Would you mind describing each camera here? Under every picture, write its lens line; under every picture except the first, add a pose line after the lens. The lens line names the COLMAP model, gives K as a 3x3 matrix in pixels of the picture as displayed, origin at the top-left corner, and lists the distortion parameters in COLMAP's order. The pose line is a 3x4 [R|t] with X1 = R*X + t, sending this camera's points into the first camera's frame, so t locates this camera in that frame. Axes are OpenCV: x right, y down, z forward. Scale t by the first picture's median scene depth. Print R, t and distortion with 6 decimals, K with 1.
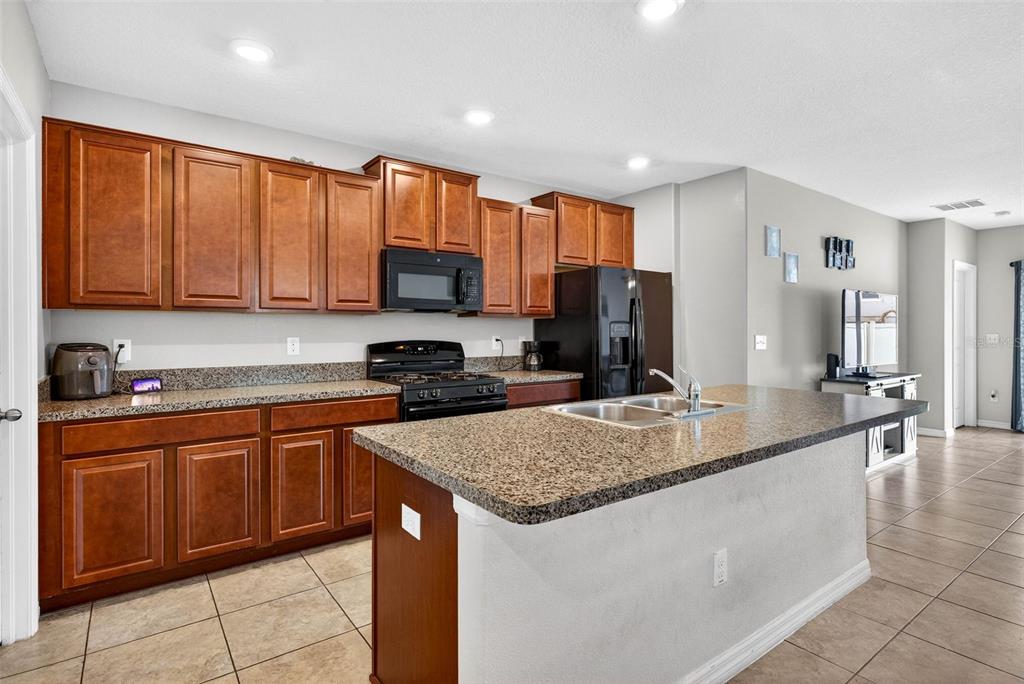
lens RADIAL K [[512.1, 0, 511.2], [0, 512.1, 329.9], [0, 0, 1]] dist [0.004346, 0.001055]
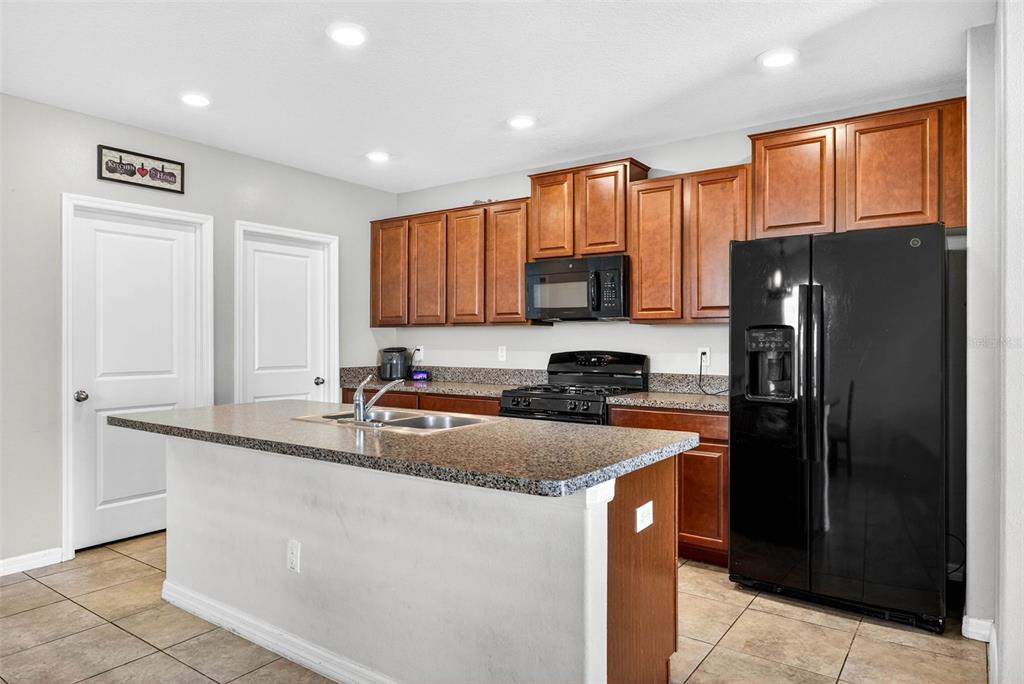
lens RADIAL K [[642.0, 0, 512.0], [0, 642.0, 342.0], [0, 0, 1]] dist [-0.002467, -0.057641]
pose [[0.314760, 0.001742, -0.949170, 1.005387], [-0.000968, 0.999998, 0.001514, 0.002940], [0.949171, 0.000442, 0.314762, 0.552097]]
